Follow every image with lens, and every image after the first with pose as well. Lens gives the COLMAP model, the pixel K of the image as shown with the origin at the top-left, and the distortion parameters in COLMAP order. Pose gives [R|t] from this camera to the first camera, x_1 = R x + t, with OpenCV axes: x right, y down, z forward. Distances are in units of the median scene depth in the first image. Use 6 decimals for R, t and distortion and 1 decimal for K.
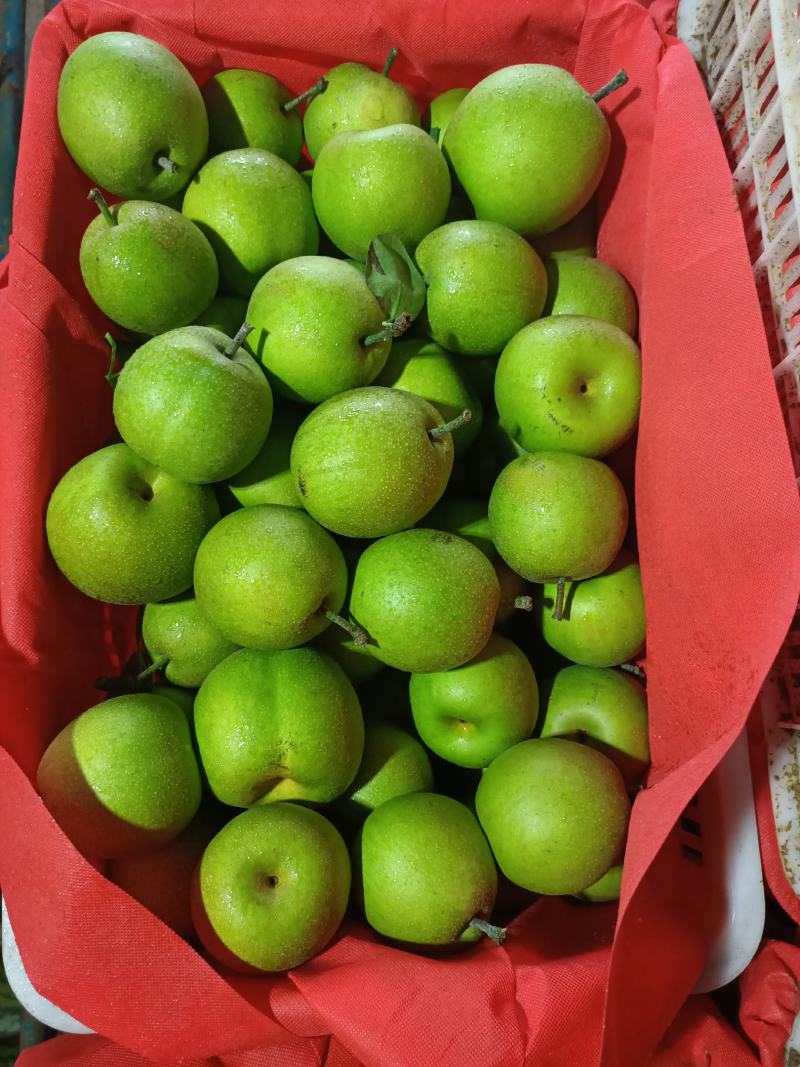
lens RADIAL K [[841.9, 0, 400.0], [0, 841.9, 533.5], [0, 0, 1]] dist [0.028471, -0.011718]
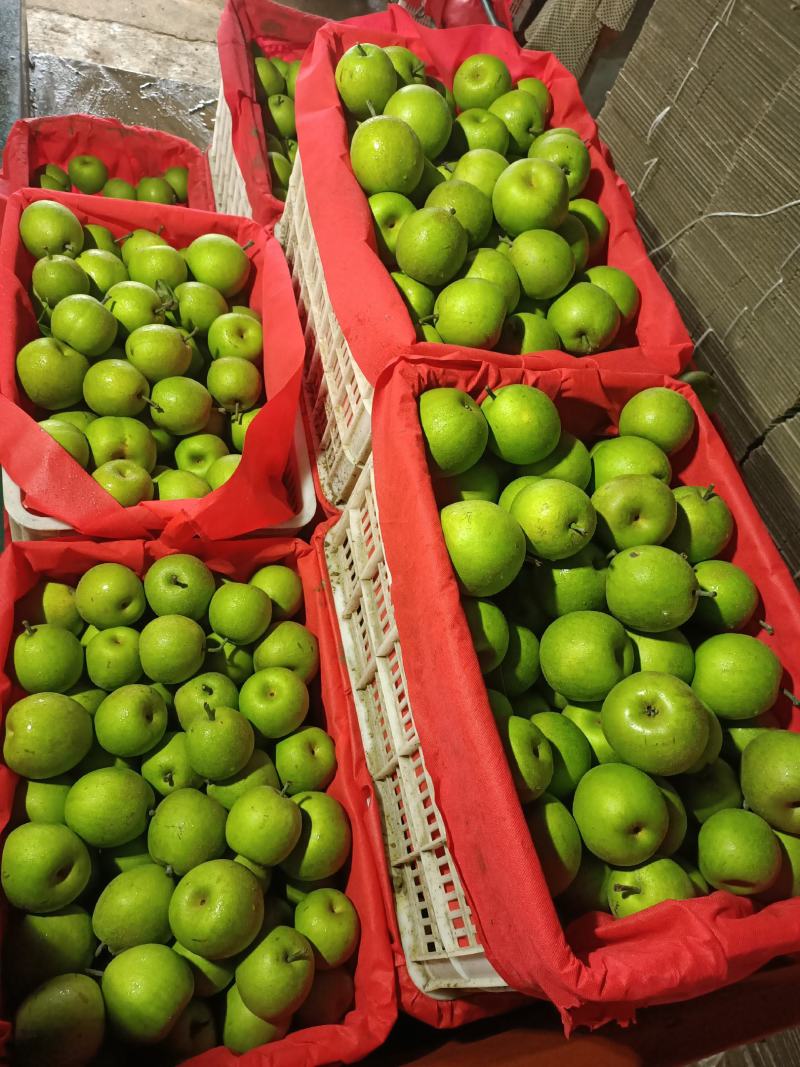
lens RADIAL K [[841.9, 0, 400.0], [0, 841.9, 533.5], [0, 0, 1]] dist [0.028471, -0.011718]
pose [[0.943457, 0.012599, 0.331254, -0.178911], [0.095247, 0.946838, -0.307289, 1.248097], [-0.317515, 0.321465, 0.892101, -1.286022]]
